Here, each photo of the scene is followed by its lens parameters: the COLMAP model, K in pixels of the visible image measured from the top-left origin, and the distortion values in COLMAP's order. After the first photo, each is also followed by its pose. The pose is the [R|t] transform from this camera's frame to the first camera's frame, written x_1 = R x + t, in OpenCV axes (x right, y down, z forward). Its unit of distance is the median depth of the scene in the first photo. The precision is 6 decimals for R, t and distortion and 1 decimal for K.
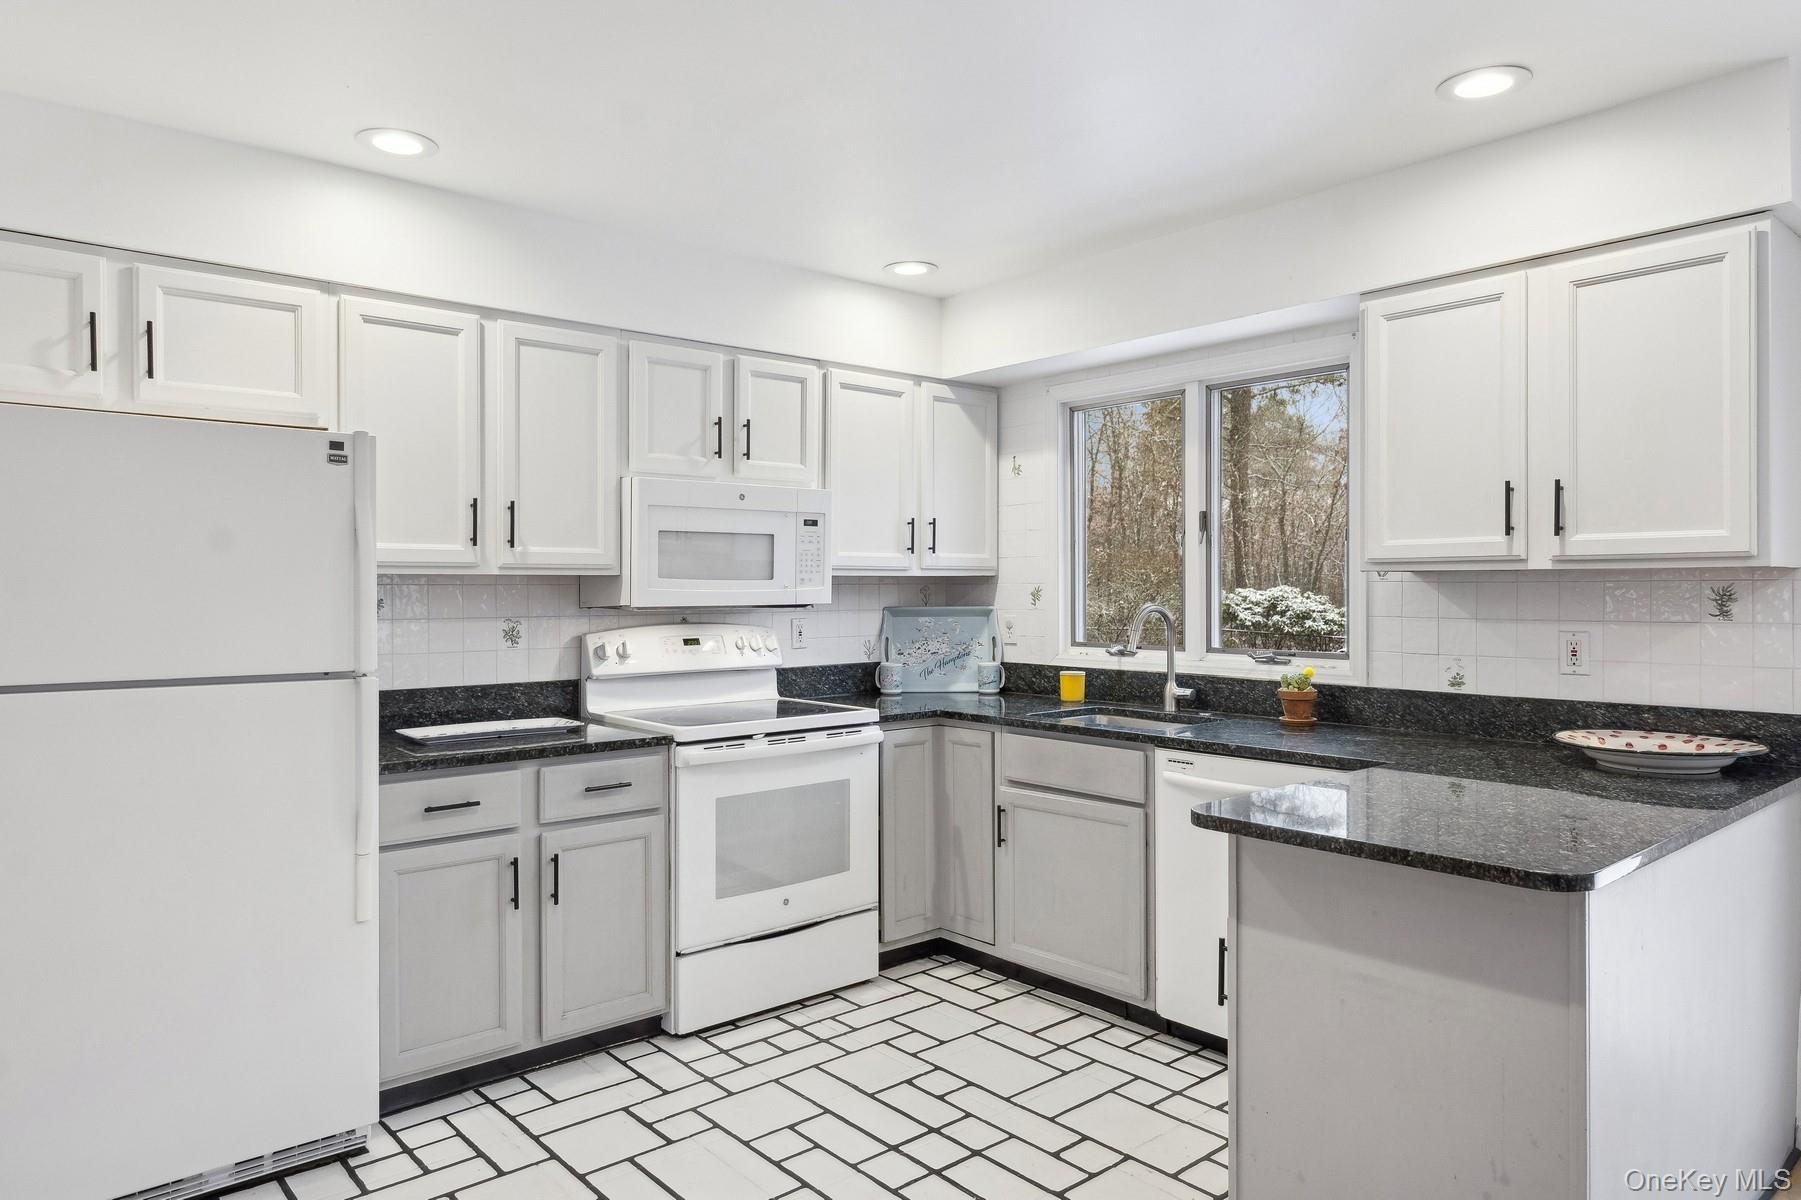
lens RADIAL K [[1127.6, 0, 896.4], [0, 1127.6, 591.3], [0, 0, 1]] dist [0.003200, 0.000834]
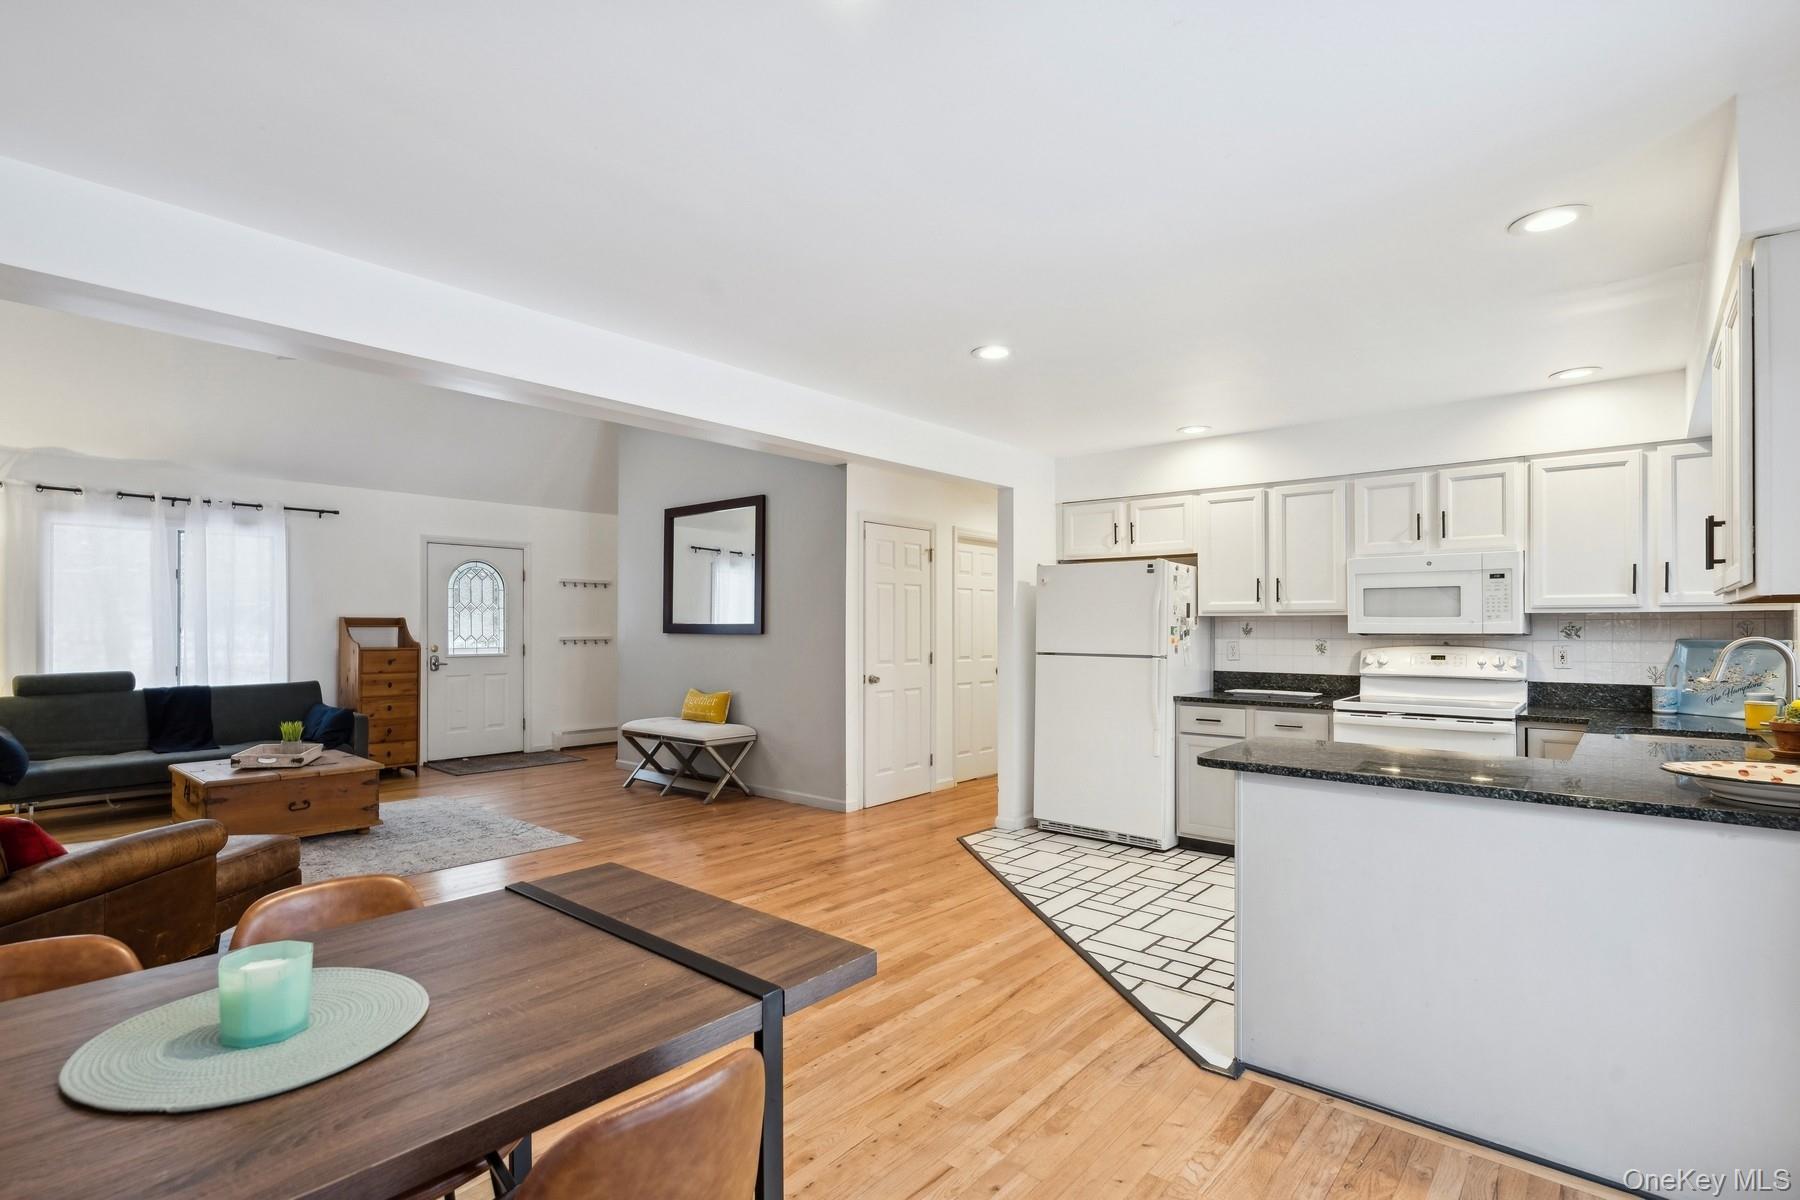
lens RADIAL K [[874.3, 0, 895.5], [0, 874.3, 614.7], [0, 0, 1]] dist [0.000059, 0.000072]
pose [[0.162928, -0.012173, -0.986563, 0.923487], [-0.005699, 0.999896, -0.013278, 0.006657], [0.986622, 0.007786, 0.162841, 0.081916]]
